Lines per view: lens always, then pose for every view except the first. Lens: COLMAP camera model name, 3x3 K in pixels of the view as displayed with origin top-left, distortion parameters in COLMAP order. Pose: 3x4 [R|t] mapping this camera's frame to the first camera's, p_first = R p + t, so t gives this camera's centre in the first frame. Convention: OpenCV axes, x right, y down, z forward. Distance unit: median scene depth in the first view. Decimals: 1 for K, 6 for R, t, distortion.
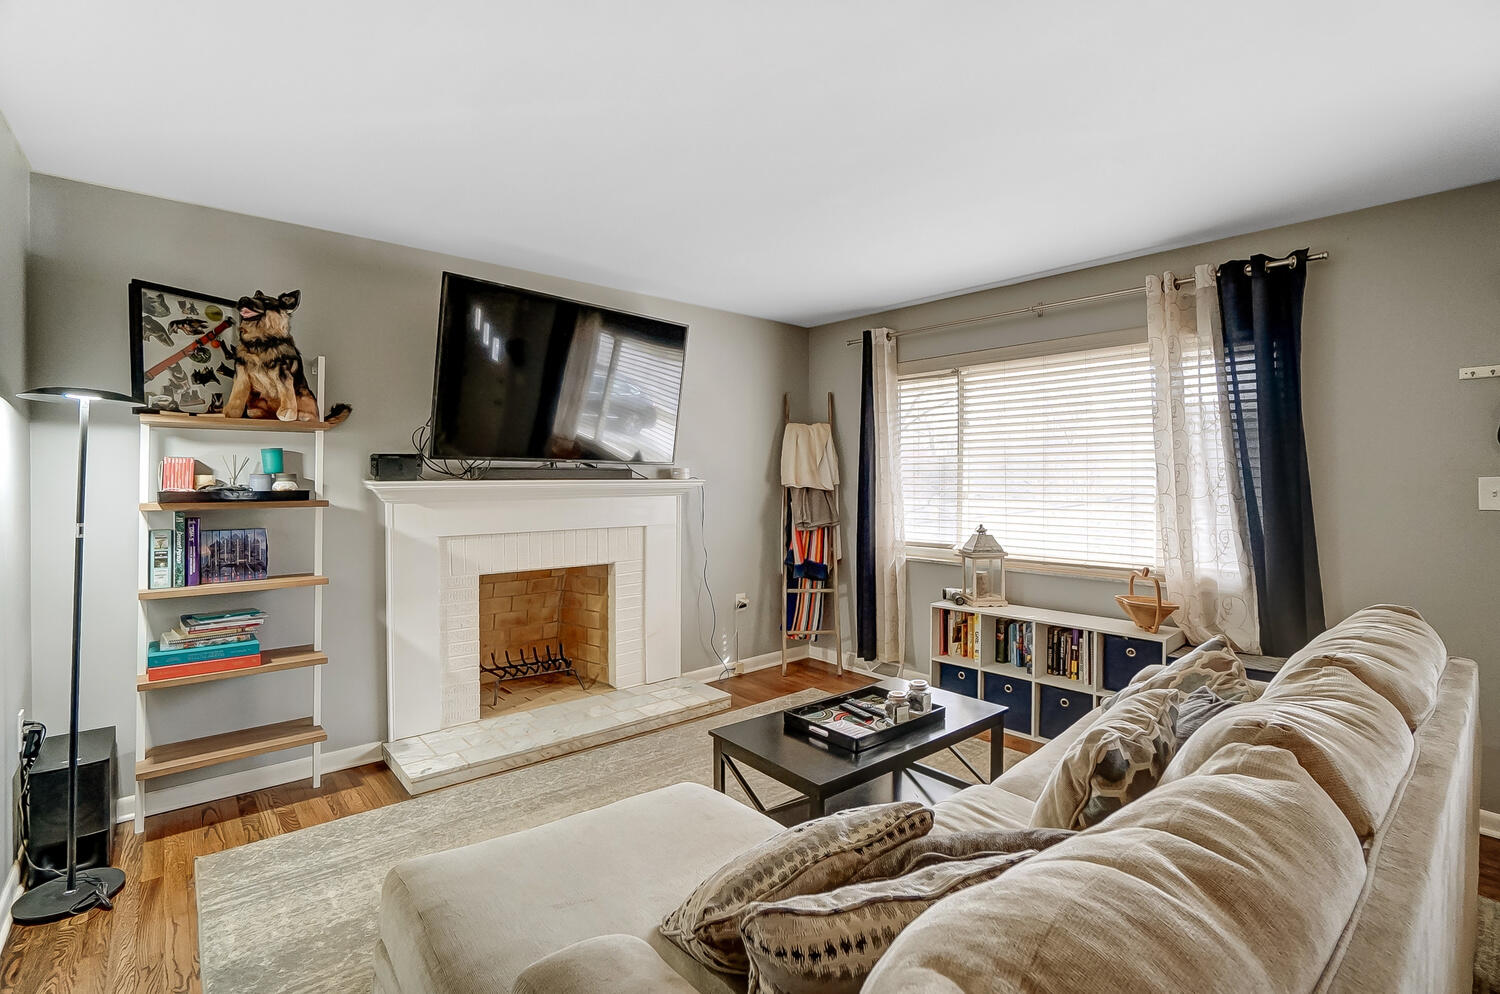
lens RADIAL K [[674.7, 0, 749.3], [0, 674.7, 488.6], [0, 0, 1]] dist [-0.063125, 0.023513]
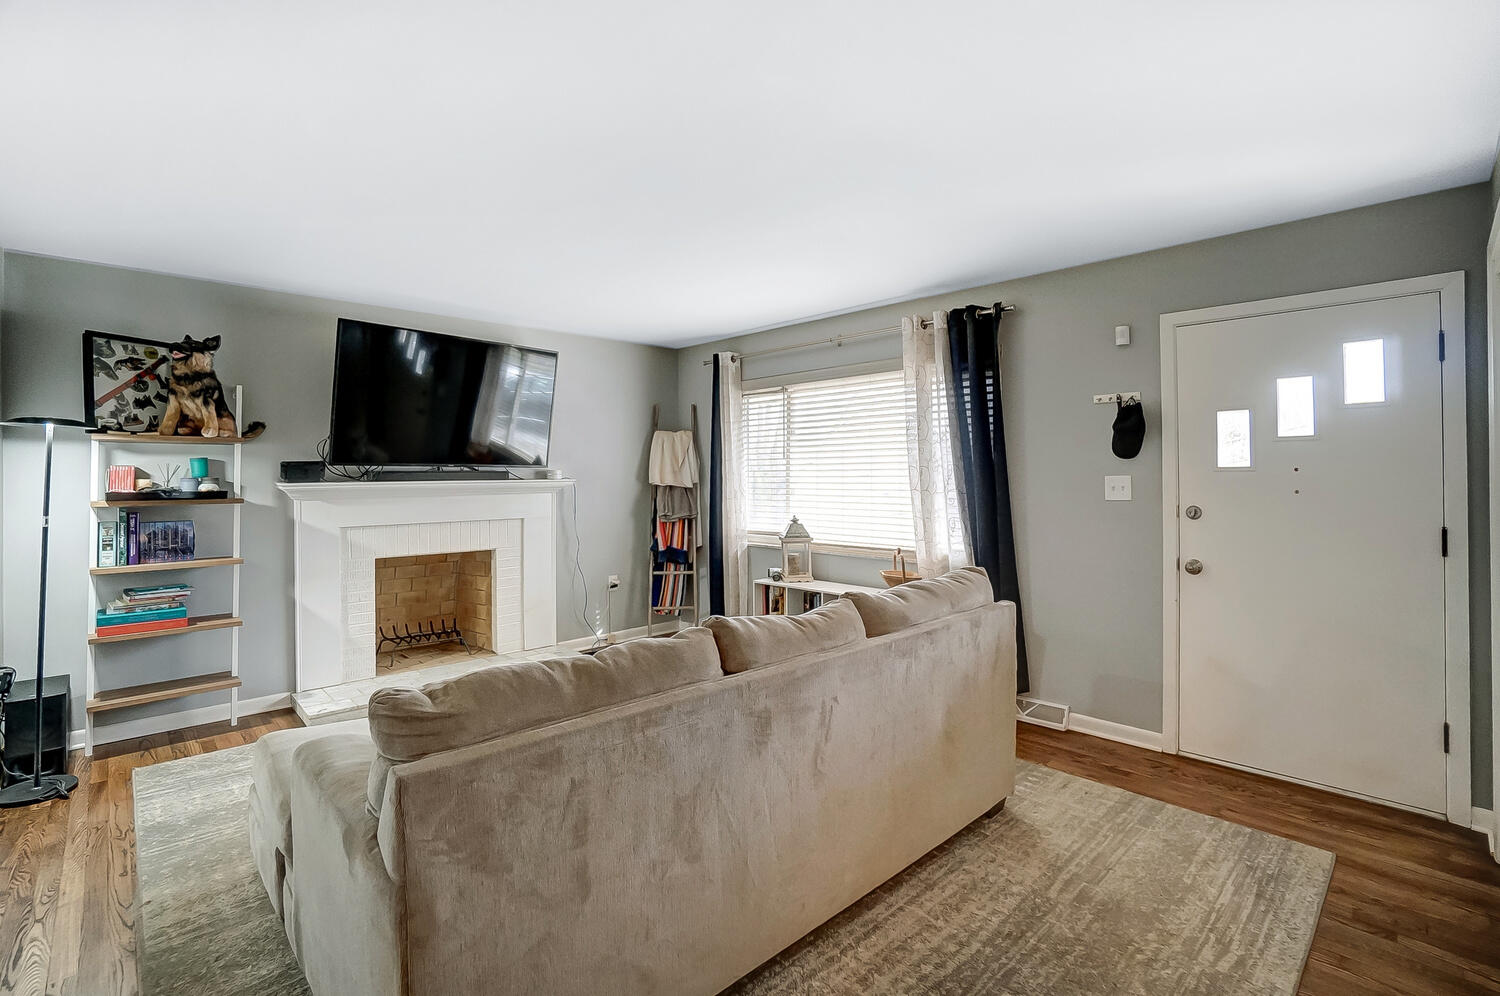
lens RADIAL K [[674.8, 0, 744.8], [0, 674.8, 477.3], [0, 0, 1]] dist [-0.061683, 0.022512]
pose [[0.999046, -0.005190, 0.043363, 0.269439], [0.005675, 0.999923, -0.011064, -0.003628], [-0.043303, 0.011299, 0.998998, -0.303693]]
